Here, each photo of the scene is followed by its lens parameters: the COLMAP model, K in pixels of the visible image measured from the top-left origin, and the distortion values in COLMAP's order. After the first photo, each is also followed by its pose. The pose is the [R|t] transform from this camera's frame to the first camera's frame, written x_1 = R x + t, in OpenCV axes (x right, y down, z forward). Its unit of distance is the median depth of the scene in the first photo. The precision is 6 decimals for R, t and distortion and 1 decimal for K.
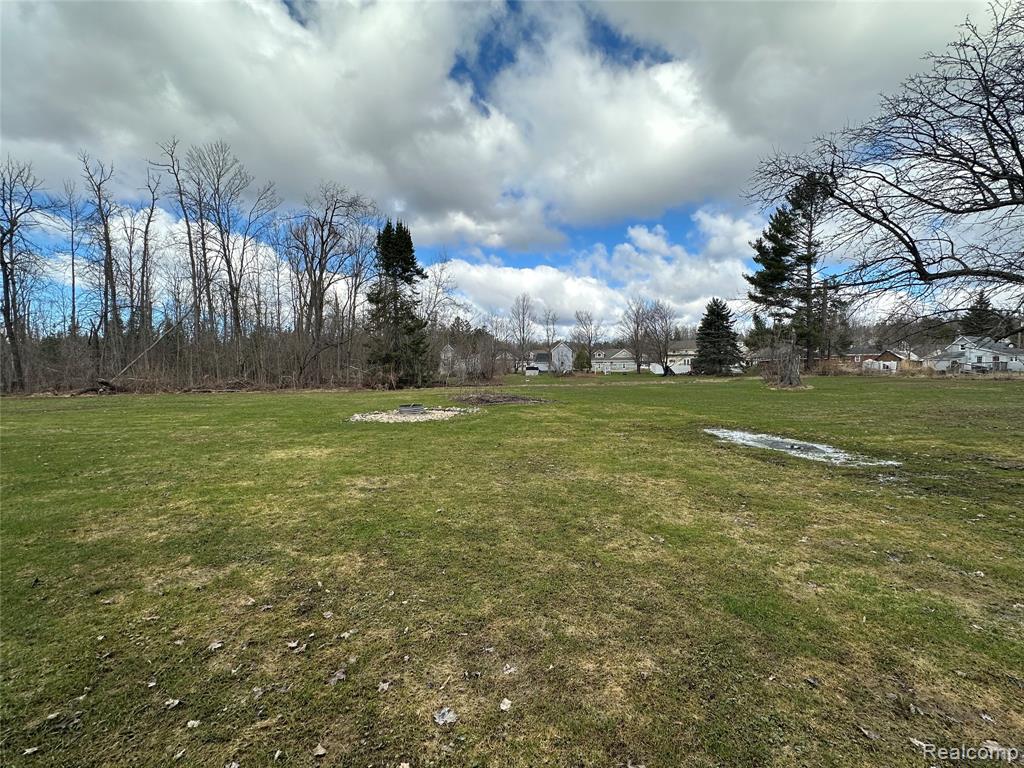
lens RADIAL K [[449.1, 0, 512.0], [0, 449.1, 384.0], [0, 0, 1]] dist [-0.000857, -0.000528]
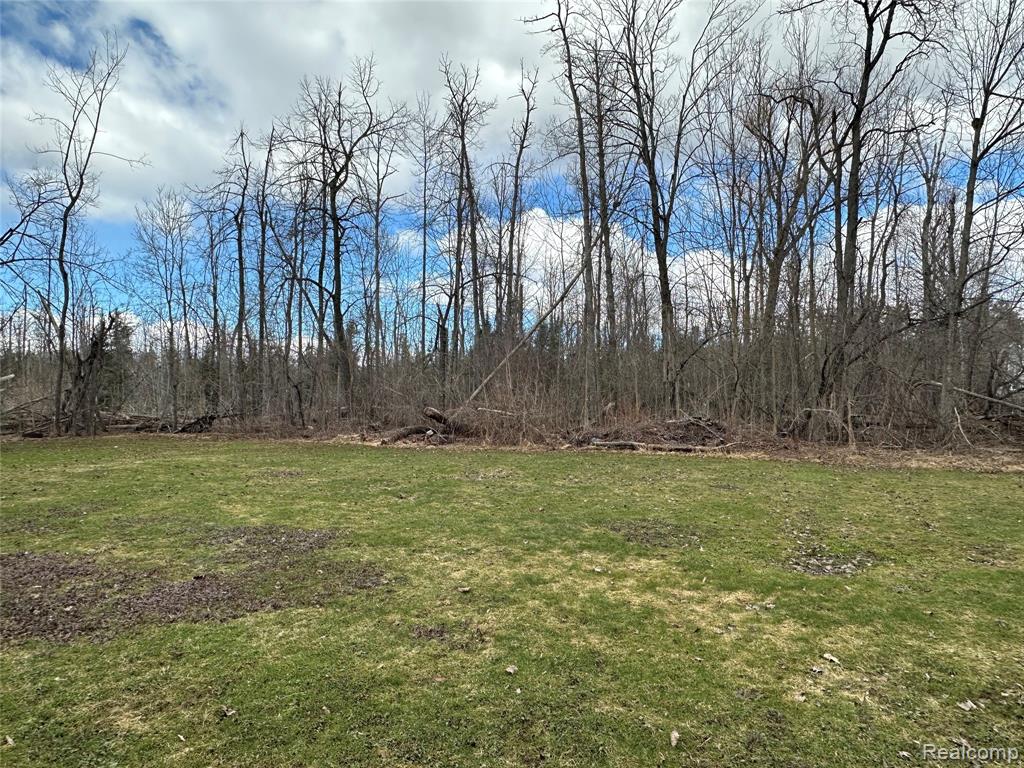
lens RADIAL K [[674.7, 0, 512.0], [0, 674.7, 384.0], [0, 0, 1]] dist [0.000377, 0.000141]
pose [[0.770617, -0.007381, -0.637255, -0.316966], [-0.026284, 0.998714, -0.043353, -0.007044], [0.636756, 0.050158, 0.769432, 0.403324]]
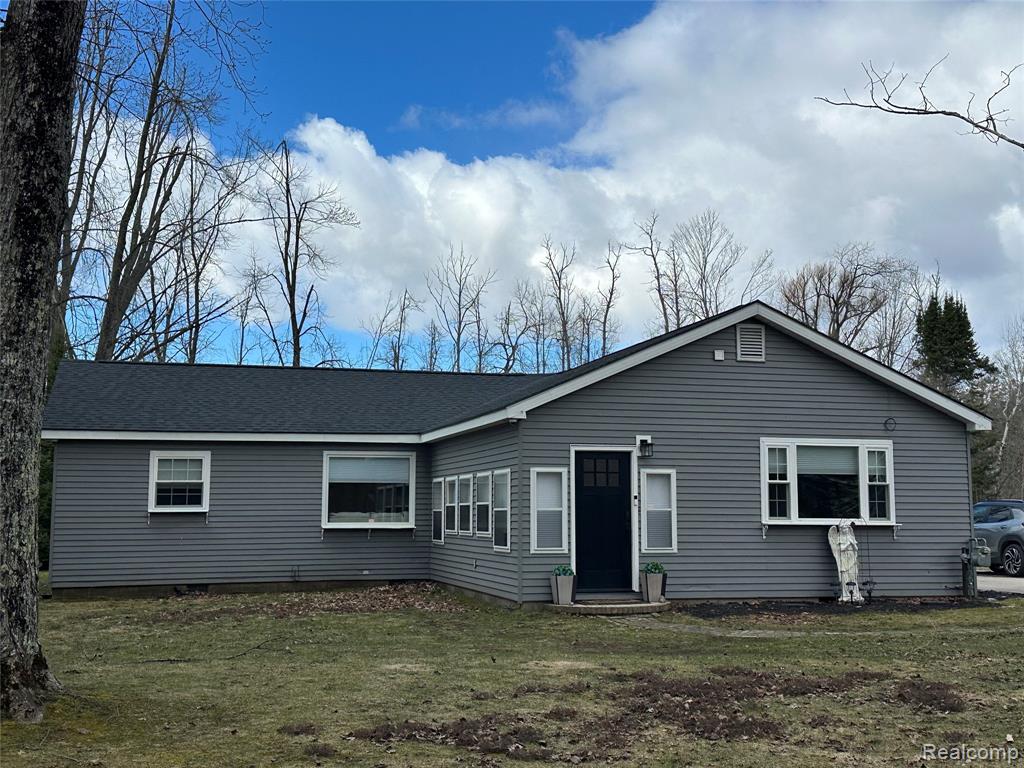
lens RADIAL K [[1211.2, 0, 512.0], [0, 1211.2, 384.0], [0, 0, 1]] dist [0.191065, -0.002021]
pose [[0.806187, -0.060909, -0.588517, 0.323268], [-0.017926, 0.991716, -0.127196, 0.032843], [0.591389, 0.113093, 0.798416, -0.913208]]
